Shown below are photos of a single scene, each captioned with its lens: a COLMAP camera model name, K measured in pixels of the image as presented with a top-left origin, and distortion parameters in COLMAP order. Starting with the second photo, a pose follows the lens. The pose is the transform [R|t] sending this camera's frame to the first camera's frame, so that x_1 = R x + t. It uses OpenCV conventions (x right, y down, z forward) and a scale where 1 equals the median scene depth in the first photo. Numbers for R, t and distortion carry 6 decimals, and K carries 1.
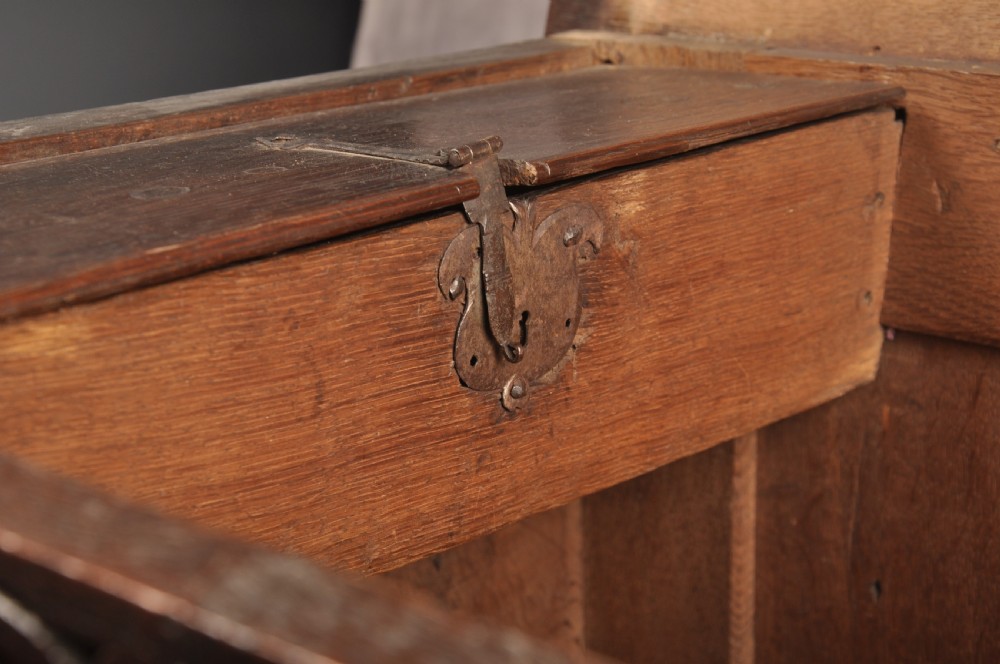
lens RADIAL K [[2106.9, 0, 503.0], [0, 2106.9, 365.2], [0, 0, 1]] dist [0.066988, 3.279083]
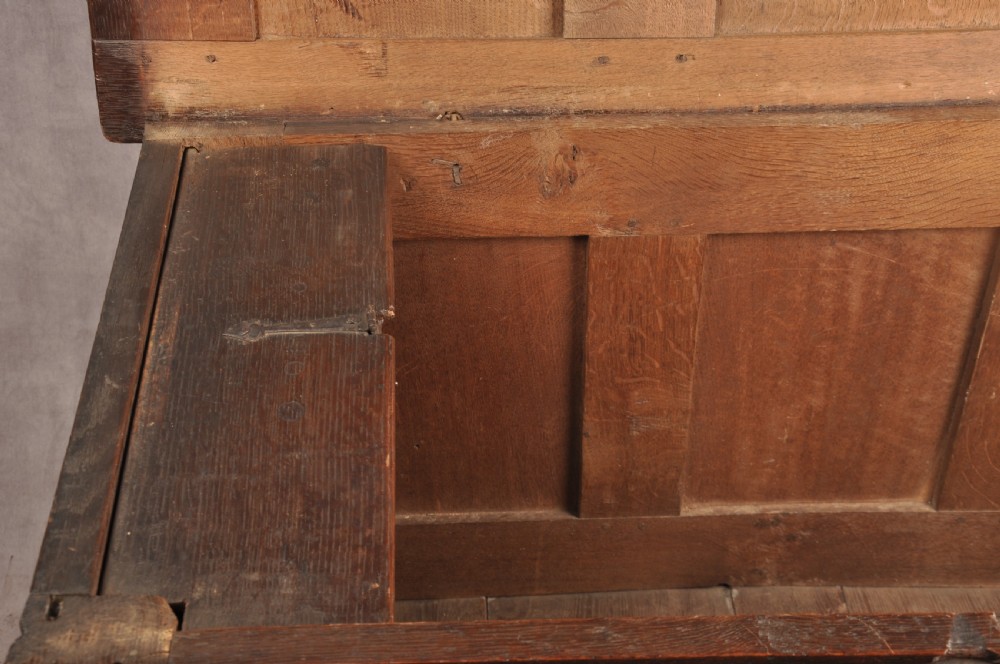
lens RADIAL K [[1522.4, 0, 482.3], [0, 1522.4, 332.8], [0, 0, 1]] dist [0.186112, 0.081740]
pose [[0.684010, -0.440410, 0.581523, -0.673729], [0.171841, 0.872030, 0.458296, -0.620516], [-0.708943, -0.213550, 0.672158, -0.095782]]
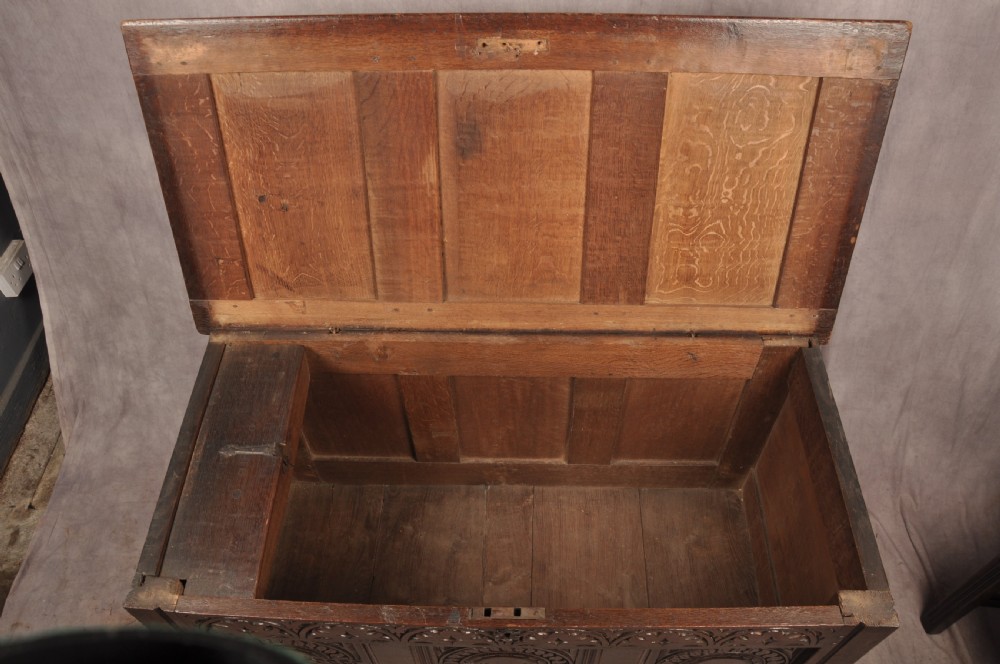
lens RADIAL K [[779.7, 0, 481.0], [0, 779.7, 329.5], [0, 0, 1]] dist [-0.099585, 0.004385]
pose [[0.744411, -0.525607, 0.411813, -0.220643], [0.201063, 0.764565, 0.612383, -1.148515], [-0.636731, -0.373065, 0.674831, -0.443192]]
